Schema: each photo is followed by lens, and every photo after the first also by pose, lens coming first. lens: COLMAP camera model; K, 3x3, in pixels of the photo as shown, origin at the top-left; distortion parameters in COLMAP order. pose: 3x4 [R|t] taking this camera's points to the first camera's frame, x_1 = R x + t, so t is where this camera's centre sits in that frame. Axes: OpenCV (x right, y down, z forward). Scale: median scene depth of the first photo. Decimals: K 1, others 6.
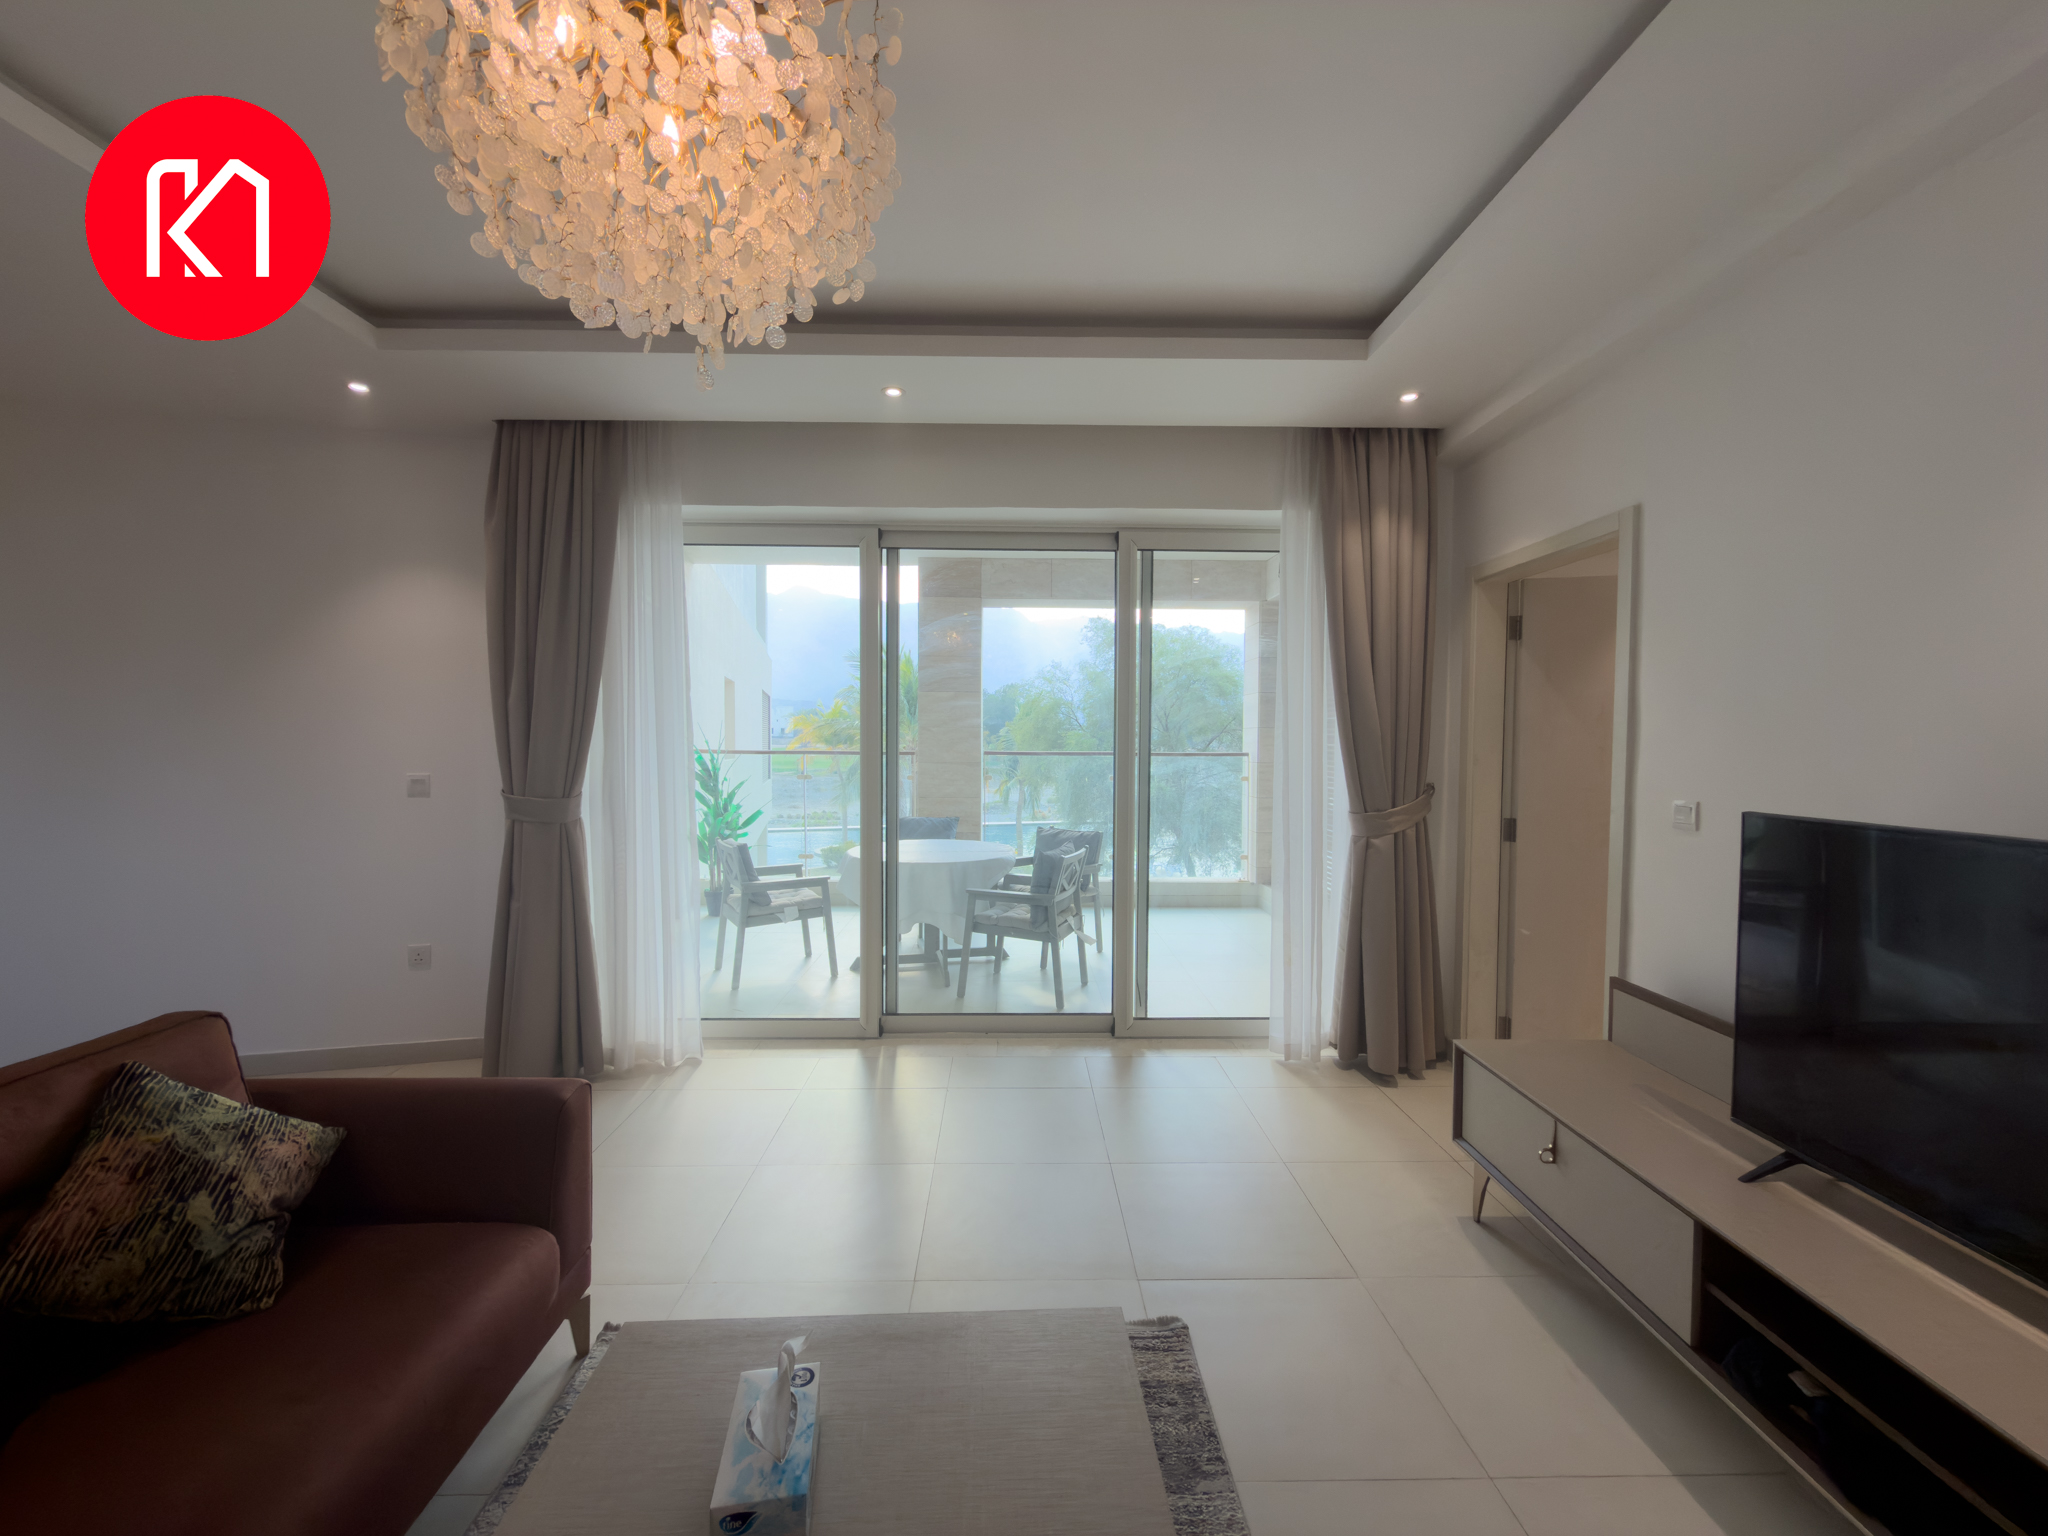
lens RADIAL K [[816.7, 0, 1028.7], [0, 816.7, 769.0], [0, 0, 1]] dist [-0.001294, -0.000240]
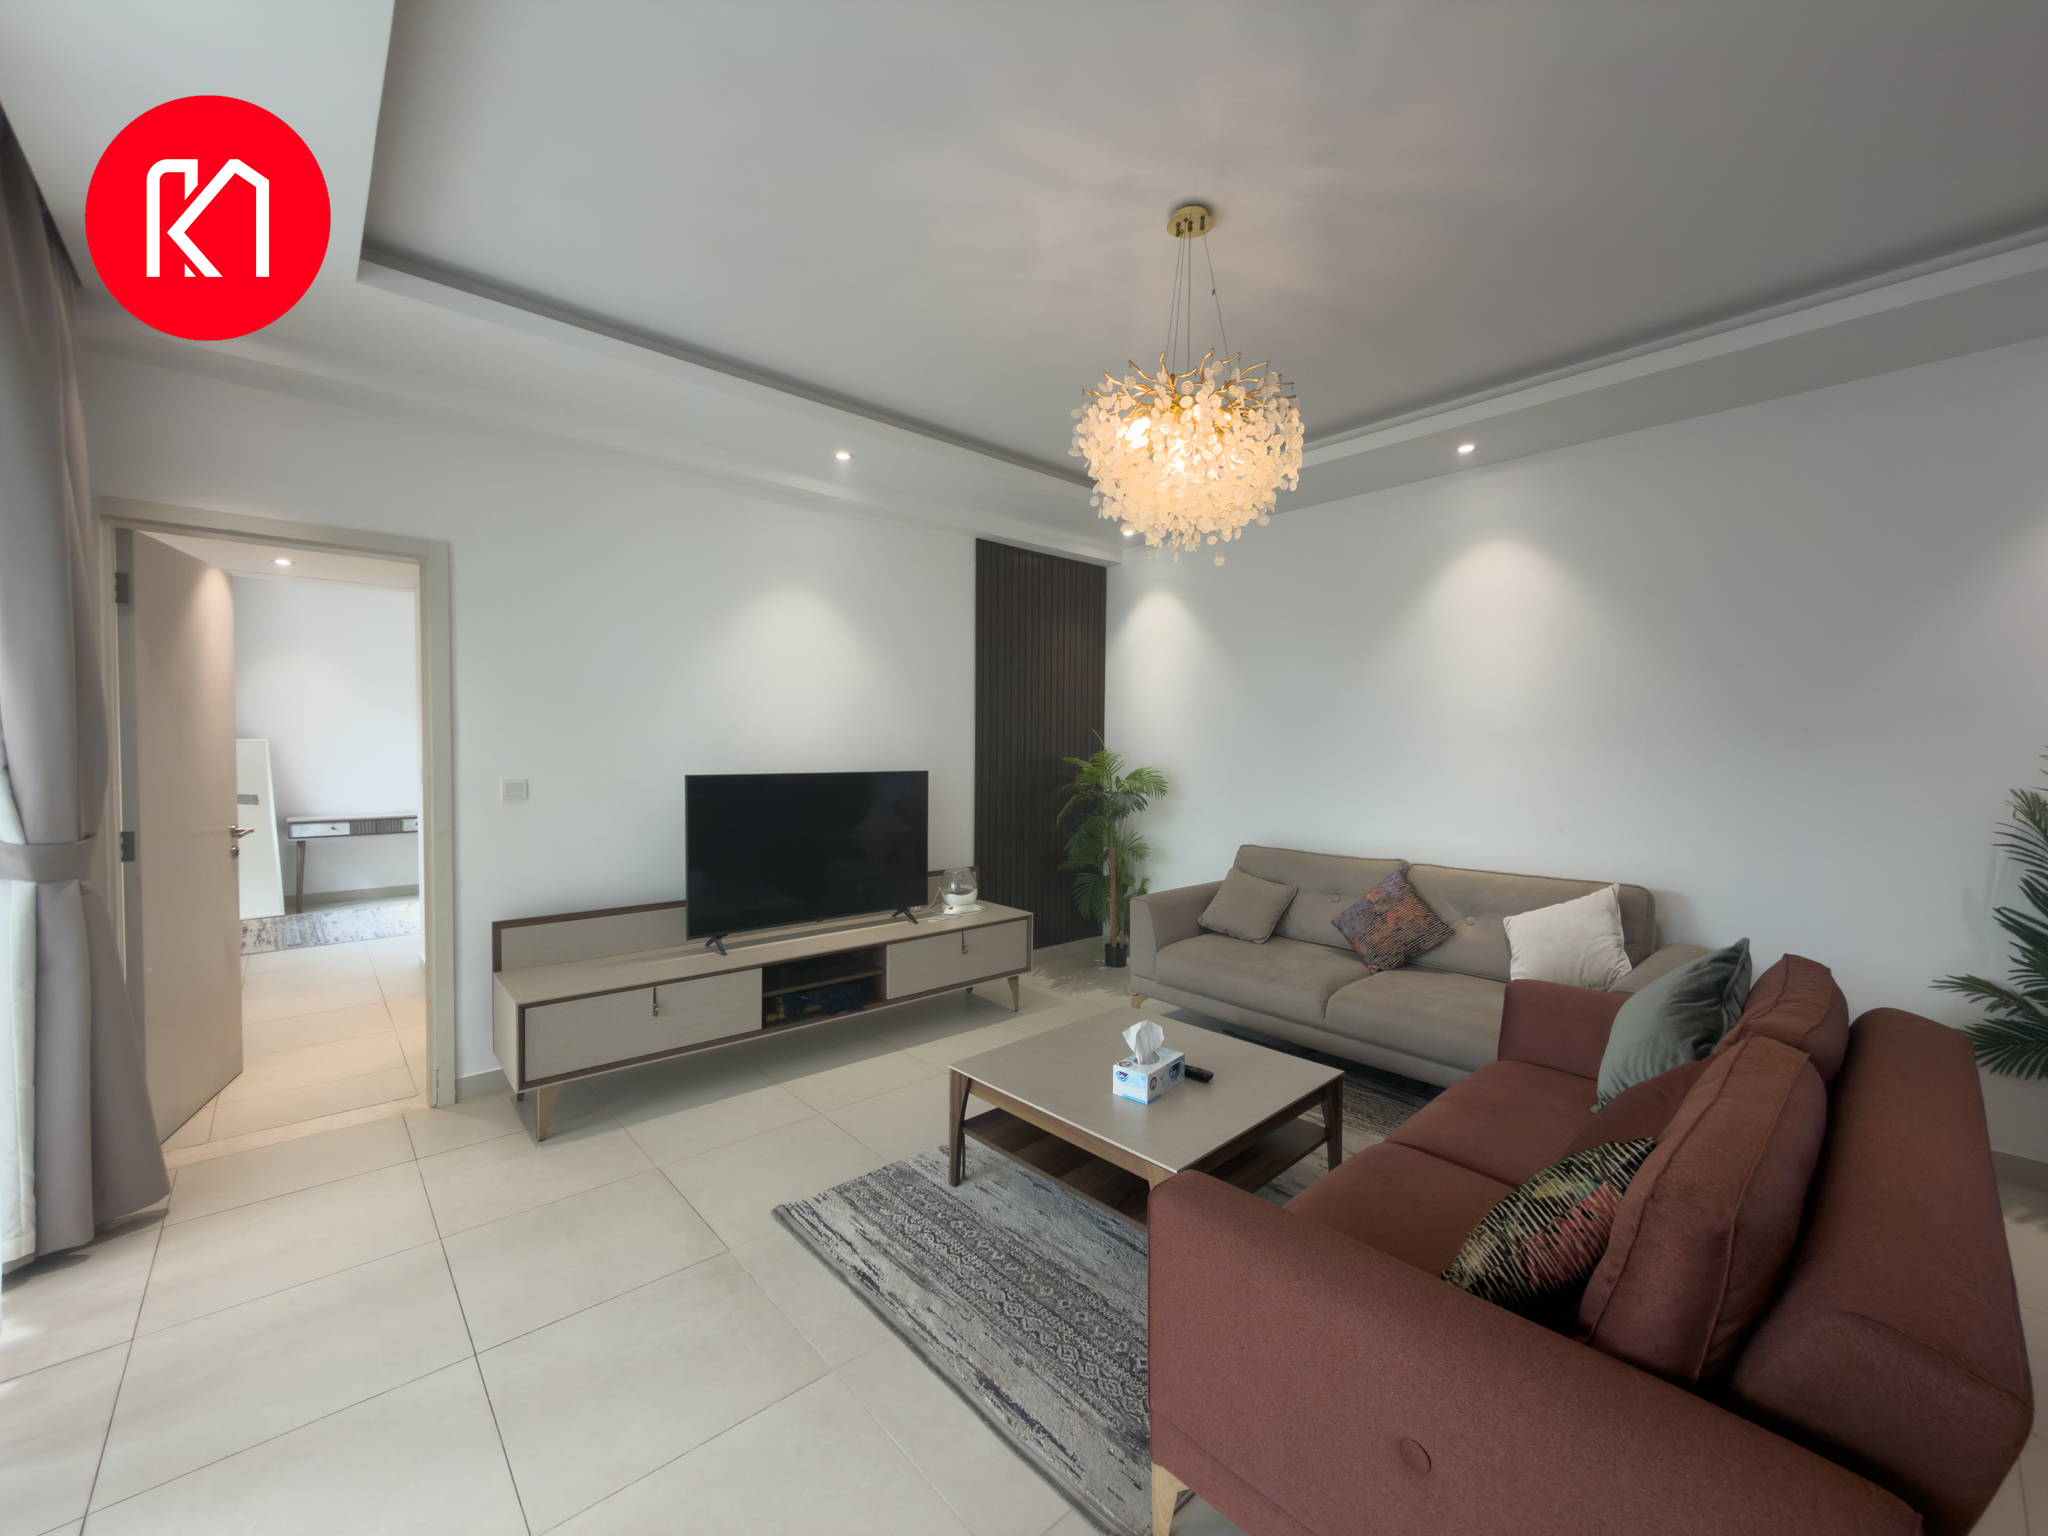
lens RADIAL K [[816.7, 0, 1028.7], [0, 816.7, 769.0], [0, 0, 1]] dist [-0.001294, -0.000240]
pose [[-0.654242, -0.029077, 0.755726, -0.590689], [0.021688, 0.998128, 0.057179, -0.028844], [-0.755974, 0.053799, -0.652387, 0.897292]]
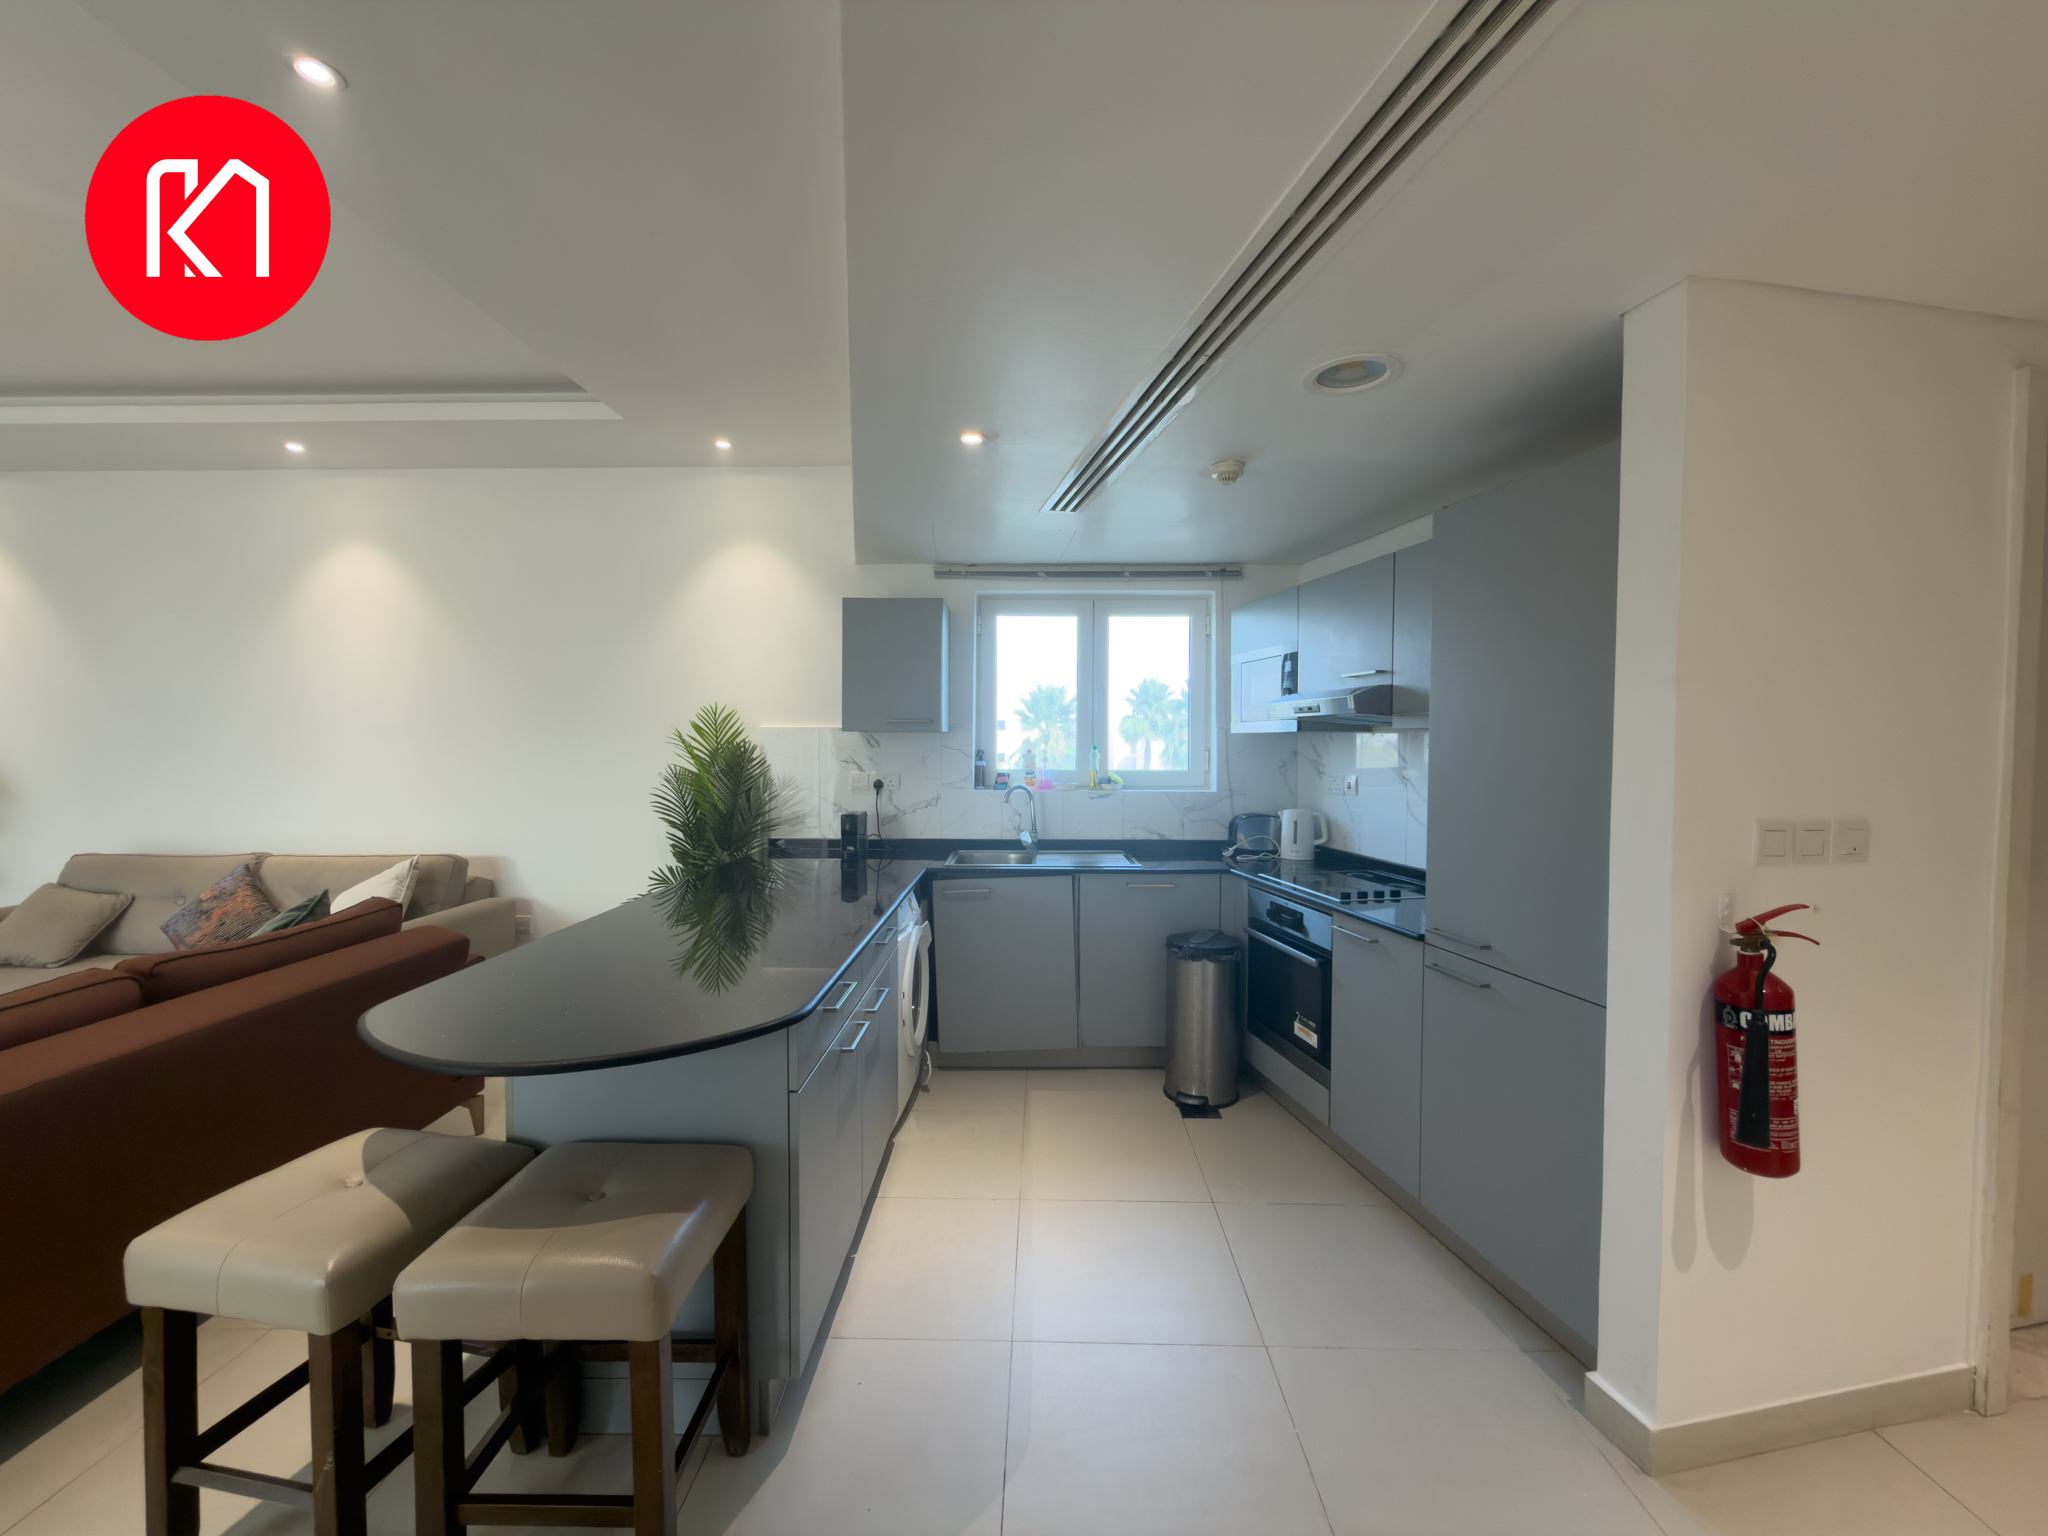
lens RADIAL K [[850.2, 0, 1019.0], [0, 850.2, 765.7], [0, 0, 1]] dist [-0.001844, -0.000359]
pose [[-0.999399, -0.007963, 0.033729, -1.177551], [-0.005599, 0.997558, 0.069615, -0.031795], [-0.034201, 0.069384, -0.997004, 0.879752]]
